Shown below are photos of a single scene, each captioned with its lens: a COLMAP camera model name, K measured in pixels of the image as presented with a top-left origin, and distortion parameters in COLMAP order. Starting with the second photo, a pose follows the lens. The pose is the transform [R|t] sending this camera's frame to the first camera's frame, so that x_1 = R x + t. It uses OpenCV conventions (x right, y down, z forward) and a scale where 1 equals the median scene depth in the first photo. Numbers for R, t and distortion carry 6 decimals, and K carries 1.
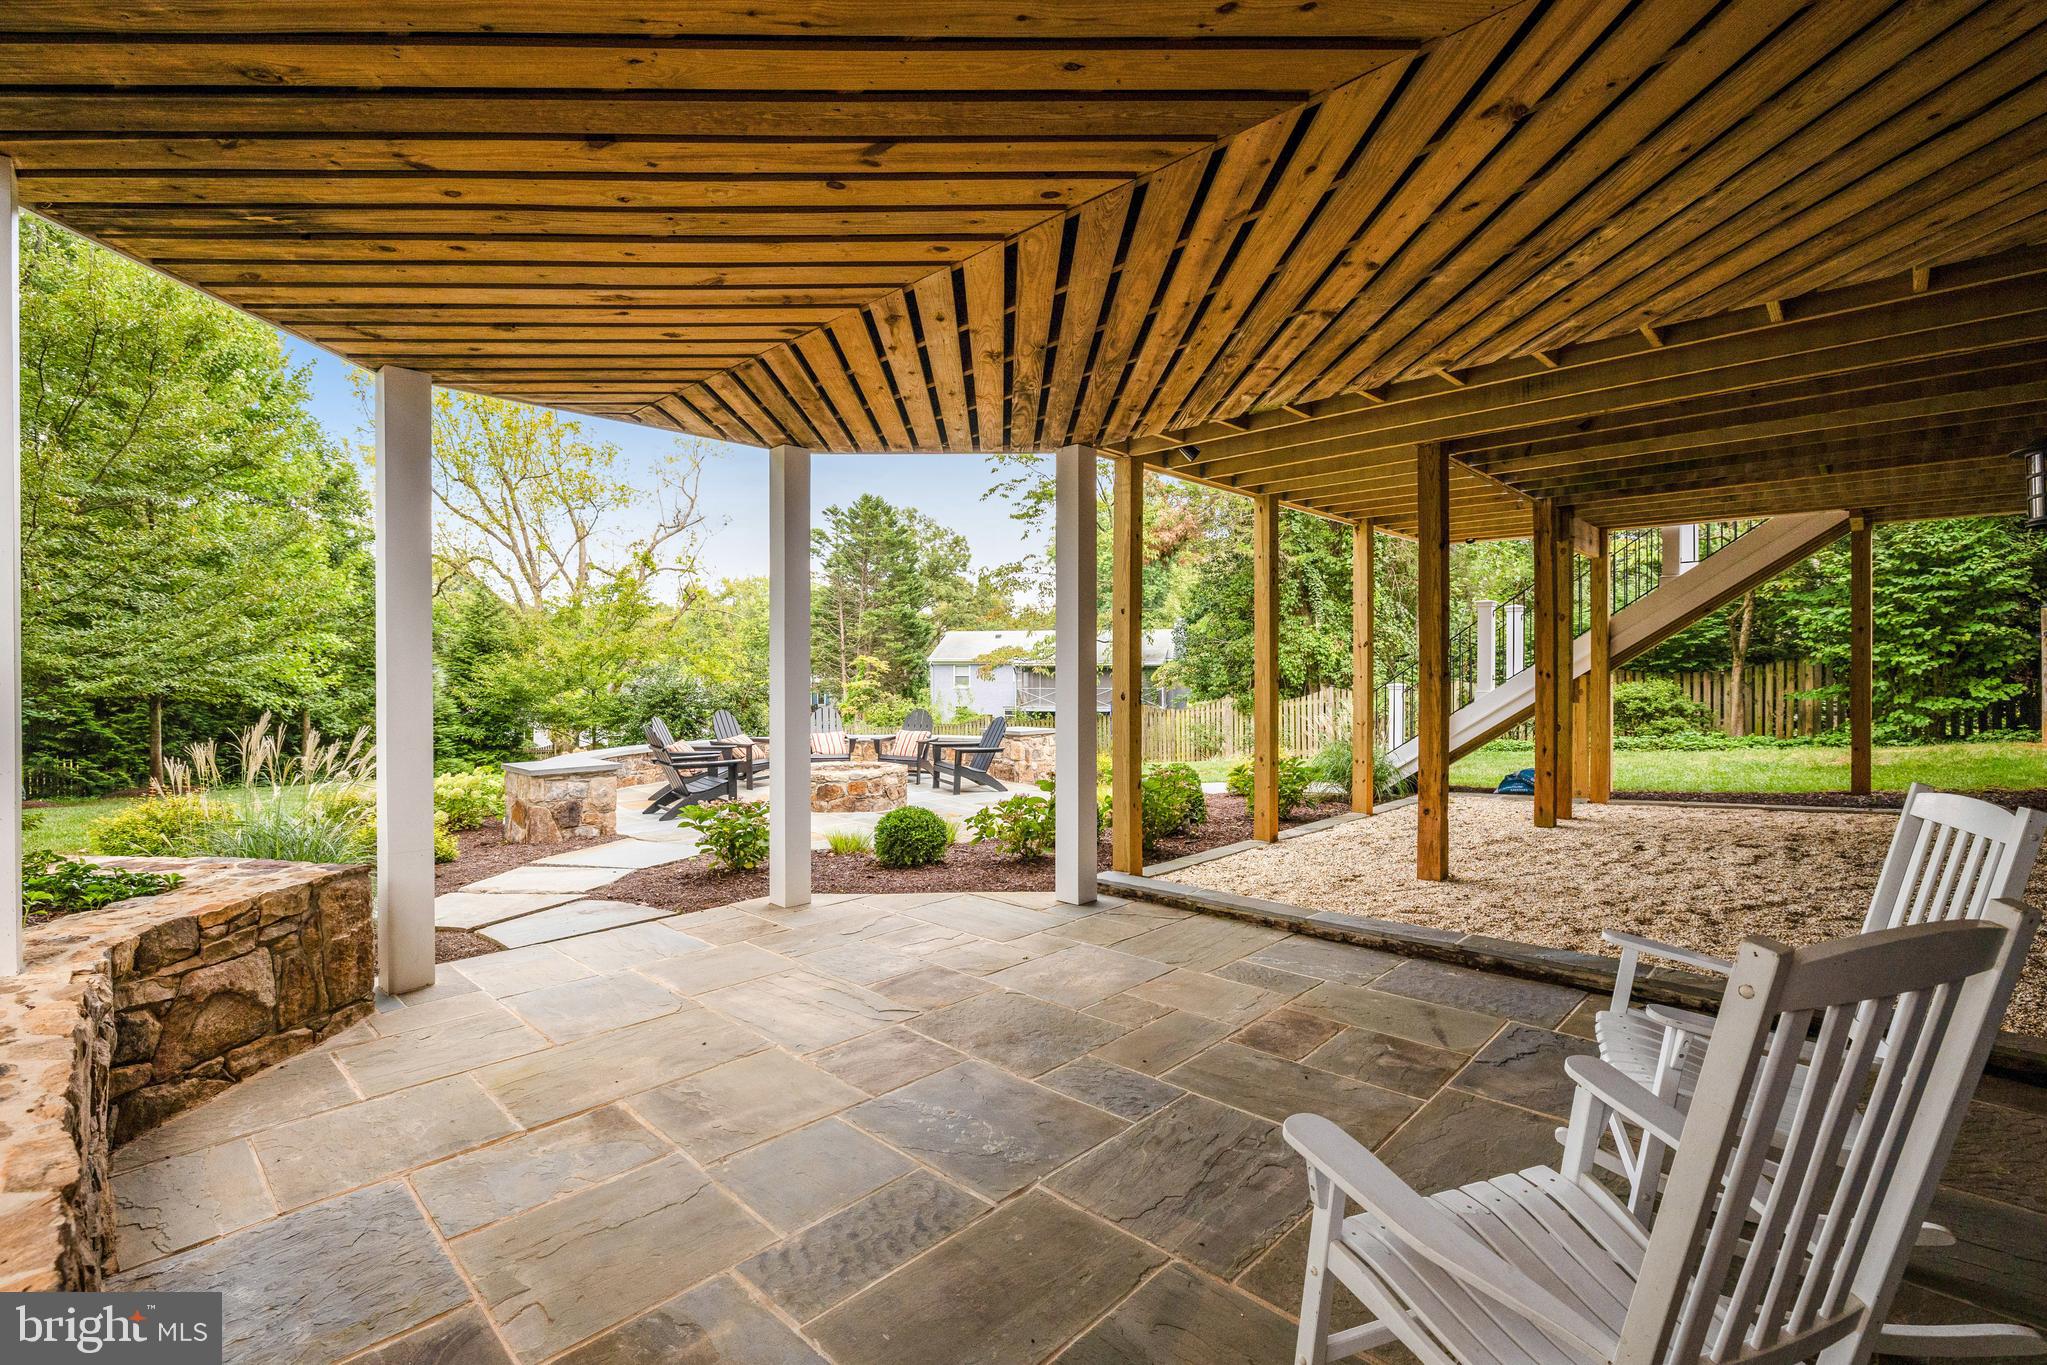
lens RADIAL K [[920.2, 0, 1023.5], [0, 920.2, 682.5], [0, 0, 1]] dist [0.000251, 0.000026]
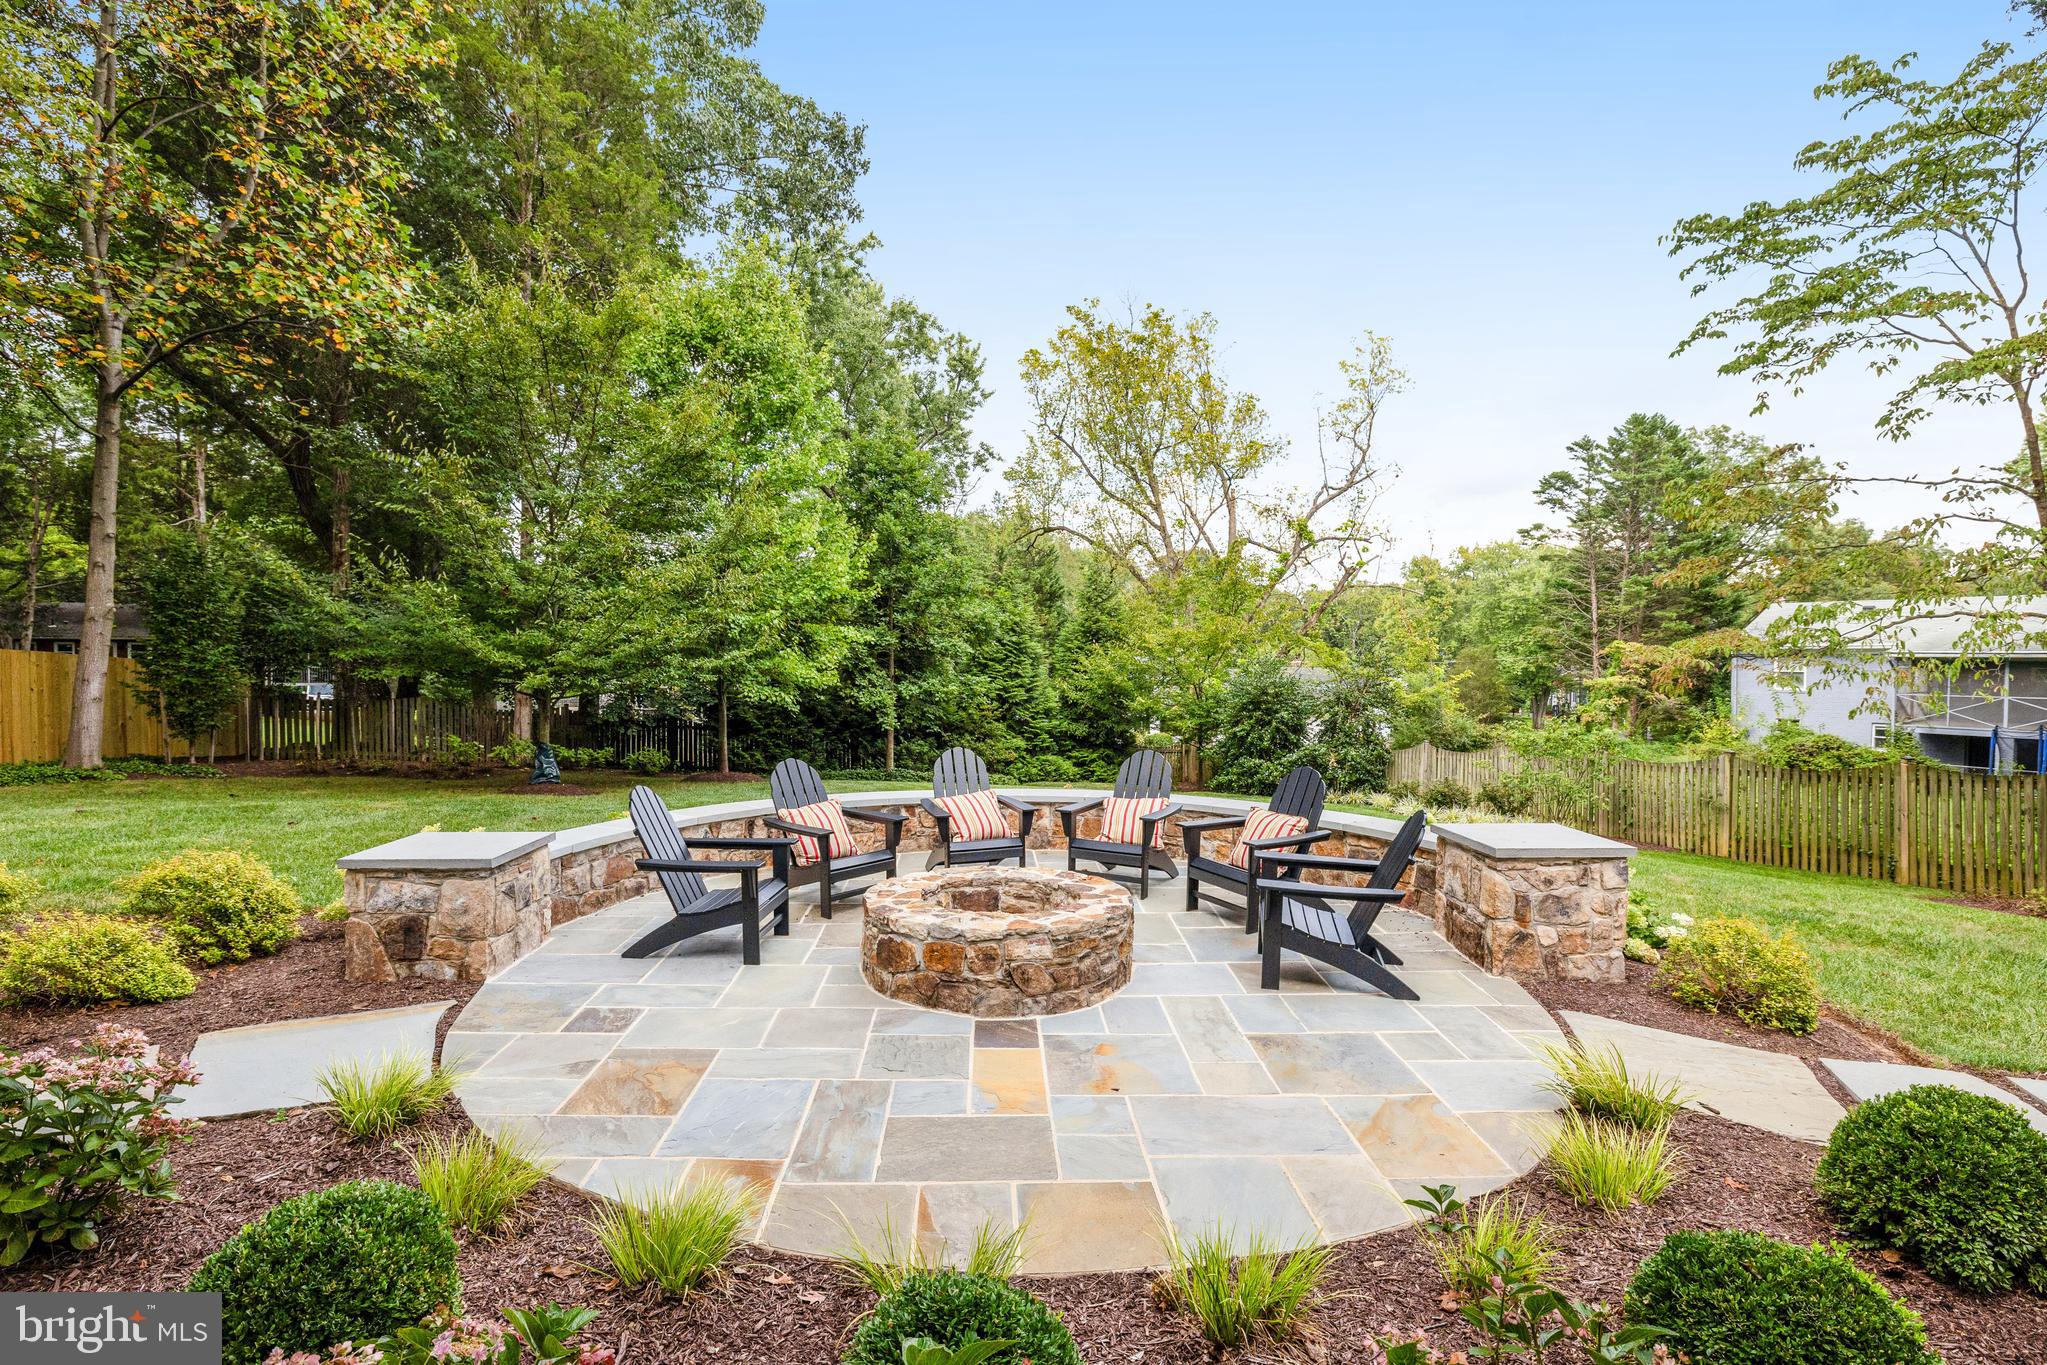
lens RADIAL K [[996.1, 0, 1023.5], [0, 996.1, 682.5], [0, 0, 1]] dist [-0.003859, -0.000200]
pose [[0.715439, 0.024199, -0.698257, 0.066483], [-0.014449, 0.999699, 0.019841, -0.011097], [0.698526, -0.004106, 0.715573, 0.239209]]
